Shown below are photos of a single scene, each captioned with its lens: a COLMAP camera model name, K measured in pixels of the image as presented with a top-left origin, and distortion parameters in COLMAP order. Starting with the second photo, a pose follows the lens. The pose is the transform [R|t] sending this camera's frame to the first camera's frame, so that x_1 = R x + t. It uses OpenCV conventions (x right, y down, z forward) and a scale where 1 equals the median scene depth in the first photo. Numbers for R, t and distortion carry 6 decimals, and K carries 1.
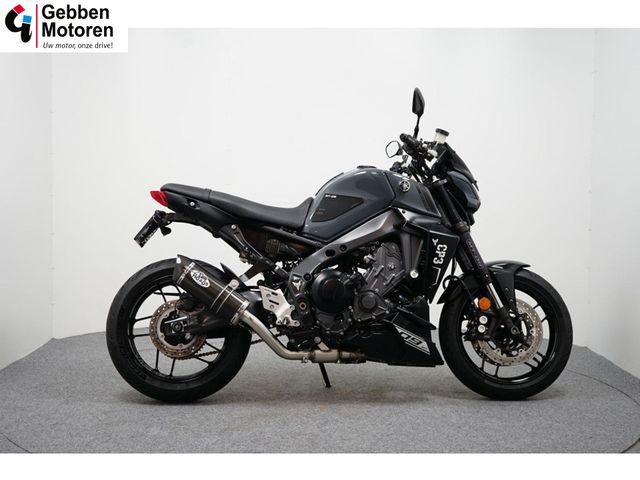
lens RADIAL K [[937.6, 0, 319.1], [0, 937.6, 236.3], [0, 0, 1]] dist [0.031154, 0.000000]
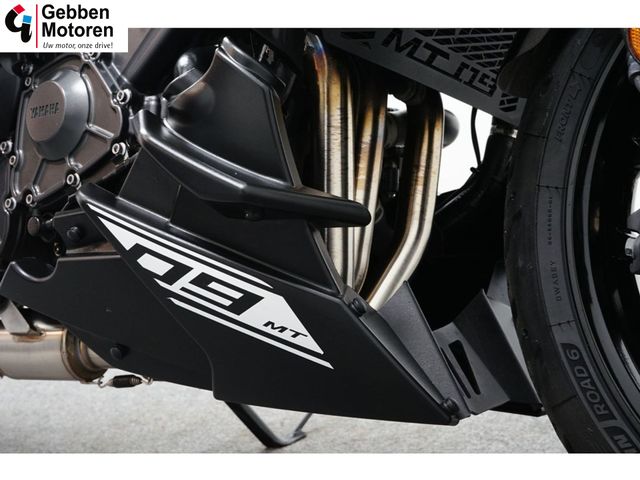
lens RADIAL K [[926.4, 0, 320.8], [0, 926.4, 236.9], [0, 0, 1]] dist [0.102341, 0.000000]
pose [[0.736399, -0.052607, -0.674499, 0.234433], [0.084720, 0.996295, 0.014790, 0.097366], [0.671222, -0.068035, 0.738127, 0.856982]]
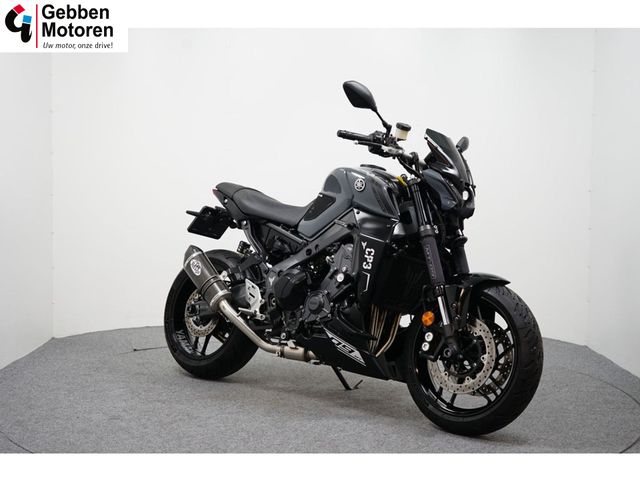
lens RADIAL K [[937.6, 0, 320.3], [0, 937.6, 245.4], [0, 0, 1]] dist [0.031154, 0.000000]
pose [[0.685769, 0.048436, -0.726206, 0.745384], [-0.051573, 0.998509, 0.017897, -0.007833], [0.725990, 0.025180, 0.687244, 0.319827]]
